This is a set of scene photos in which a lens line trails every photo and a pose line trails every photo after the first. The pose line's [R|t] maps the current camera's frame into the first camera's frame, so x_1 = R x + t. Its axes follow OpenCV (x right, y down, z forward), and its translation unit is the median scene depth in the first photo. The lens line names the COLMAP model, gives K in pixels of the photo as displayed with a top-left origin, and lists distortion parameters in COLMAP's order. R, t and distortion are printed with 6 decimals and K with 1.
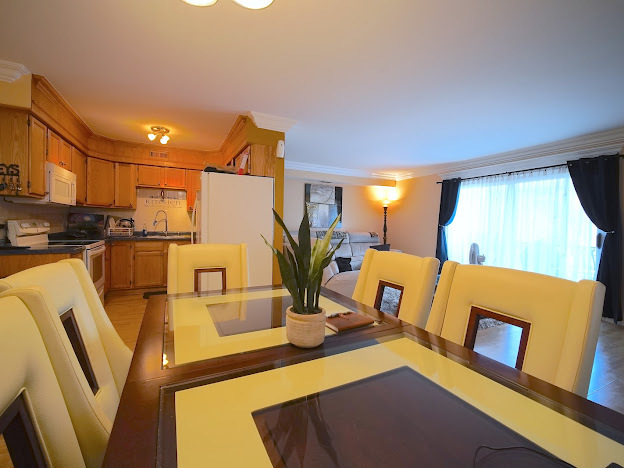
lens RADIAL K [[277.5, 0, 313.6], [0, 277.5, 230.1], [0, 0, 1]] dist [-0.001726, -0.000703]
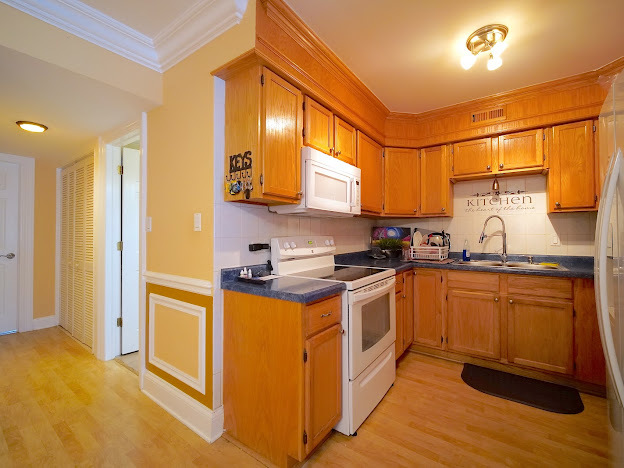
lens RADIAL K [[277.5, 0, 313.6], [0, 277.5, 230.1], [0, 0, 1]] dist [-0.001726, -0.000703]
pose [[0.462410, -0.033549, -0.886031, -0.242588], [-0.010574, 0.999004, -0.043345, -0.015482], [0.886603, 0.029412, 0.461594, 0.456920]]
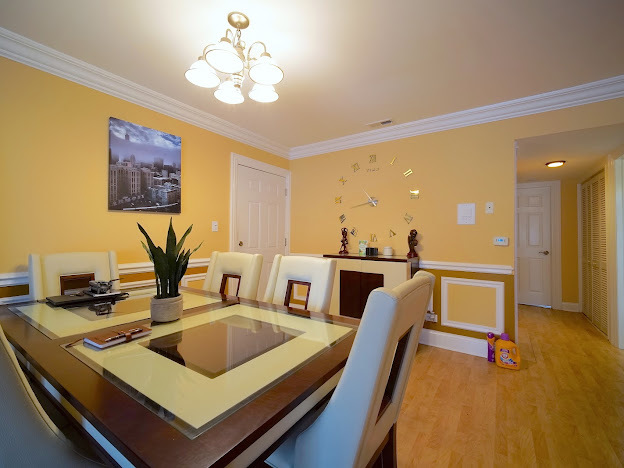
lens RADIAL K [[277.5, 0, 313.6], [0, 277.5, 230.1], [0, 0, 1]] dist [-0.001726, -0.000703]
pose [[-0.870271, -0.037999, -0.491106, 0.018870], [-0.037979, 0.999228, -0.010013, -0.010929], [0.491107, 0.009938, -0.871042, 0.566992]]
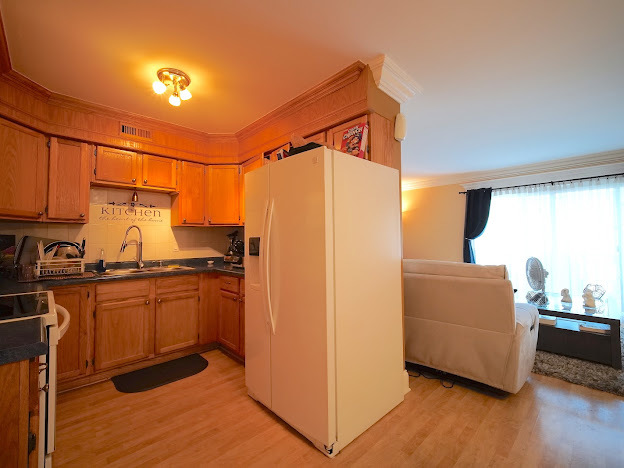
lens RADIAL K [[277.5, 0, 313.6], [0, 277.5, 230.1], [0, 0, 1]] dist [-0.001726, -0.000703]
pose [[0.954985, -0.016318, 0.296206, -0.386542], [0.033163, 0.998100, -0.051933, -0.019792], [-0.294796, 0.059418, 0.953711, 0.348657]]
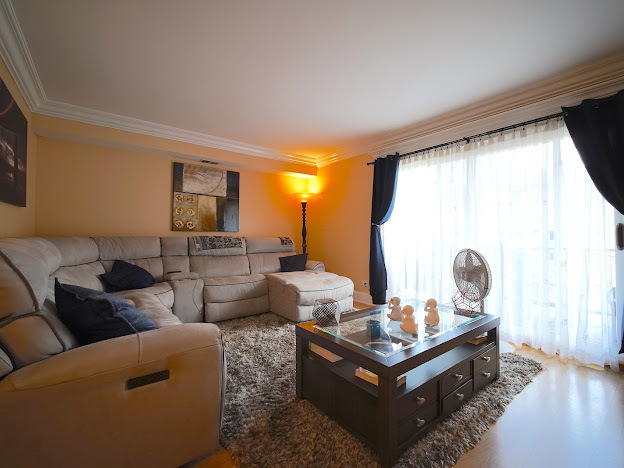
lens RADIAL K [[277.5, 0, 313.6], [0, 277.5, 230.1], [0, 0, 1]] dist [-0.001726, -0.000703]
pose [[0.981128, -0.014005, 0.192853, 0.225943], [0.021169, 0.999158, -0.035140, 0.024018], [-0.192199, 0.038559, 0.980598, 0.449718]]
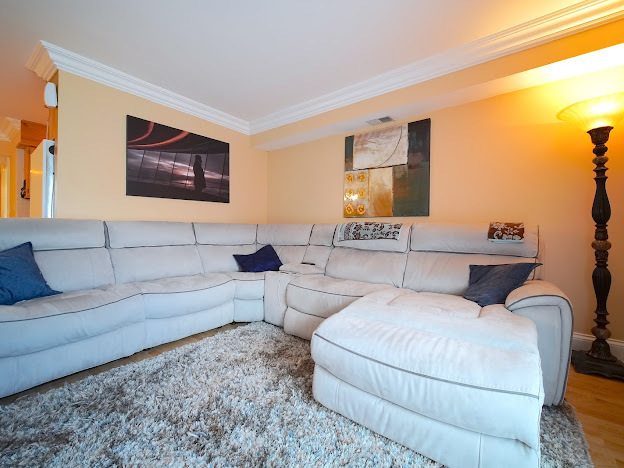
lens RADIAL K [[277.5, 0, 313.6], [0, 277.5, 230.1], [0, 0, 1]] dist [-0.001726, -0.000703]
pose [[0.424815, -0.021063, -0.905035, 0.608628], [-0.018476, 0.999319, -0.031930, 0.045811], [0.905091, 0.030286, 0.424137, 1.008946]]
